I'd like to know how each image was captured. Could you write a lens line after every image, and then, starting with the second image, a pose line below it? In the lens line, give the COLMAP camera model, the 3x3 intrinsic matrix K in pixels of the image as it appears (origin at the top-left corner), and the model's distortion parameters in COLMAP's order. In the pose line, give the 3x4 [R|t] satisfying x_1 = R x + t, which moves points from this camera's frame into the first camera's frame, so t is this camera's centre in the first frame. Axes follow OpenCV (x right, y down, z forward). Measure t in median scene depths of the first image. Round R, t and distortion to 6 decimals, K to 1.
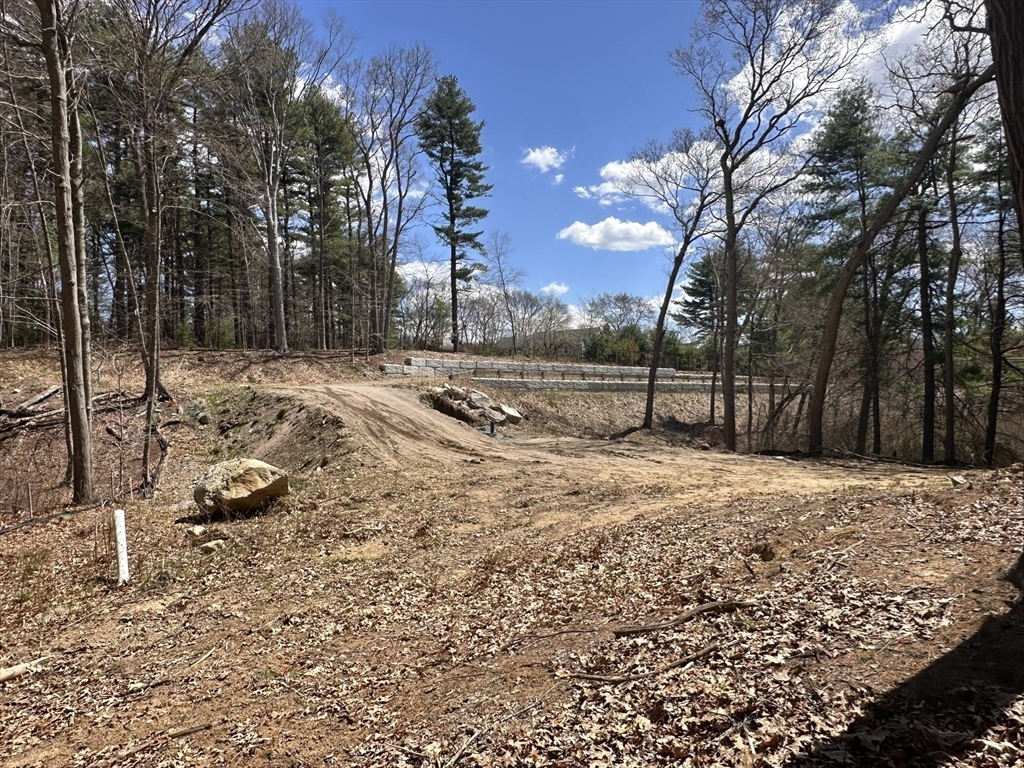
lens RADIAL K [[697.5, 0, 512.0], [0, 697.5, 384.0], [0, 0, 1]] dist [-0.006245, -0.002872]
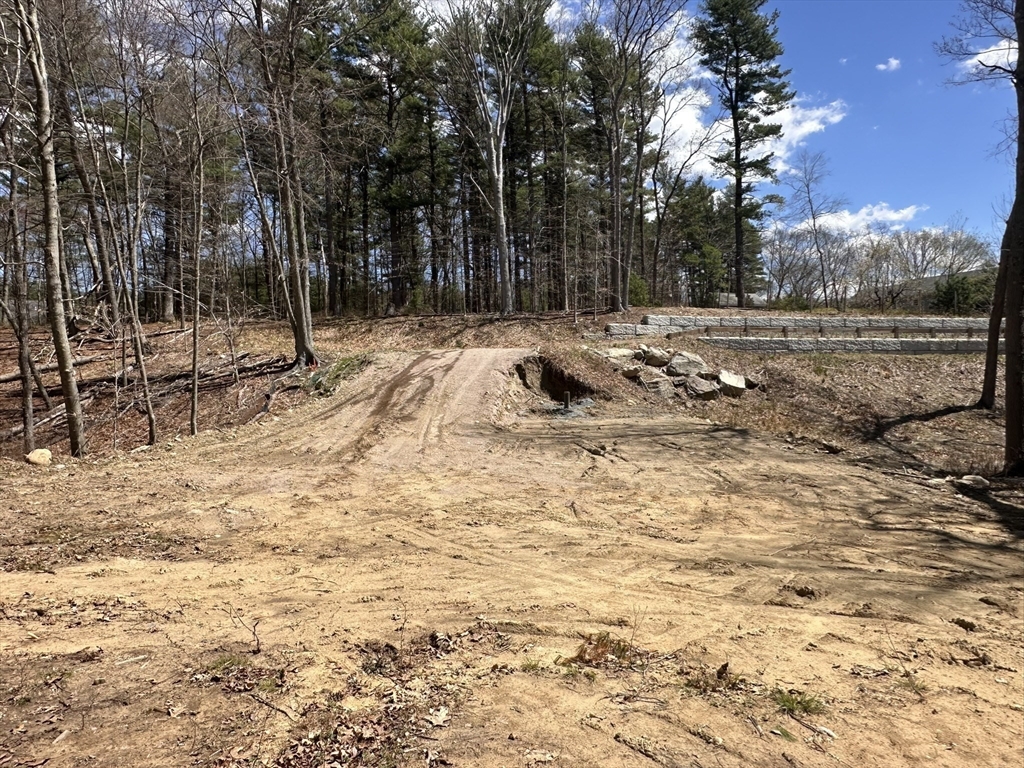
lens RADIAL K [[697.5, 0, 512.0], [0, 697.5, 384.0], [0, 0, 1]] dist [-0.006245, -0.002872]
pose [[0.825944, 0.016921, -0.563499, 0.195713], [0.011807, 0.998811, 0.047299, 0.003693], [0.563629, -0.045720, 0.824762, 0.196617]]
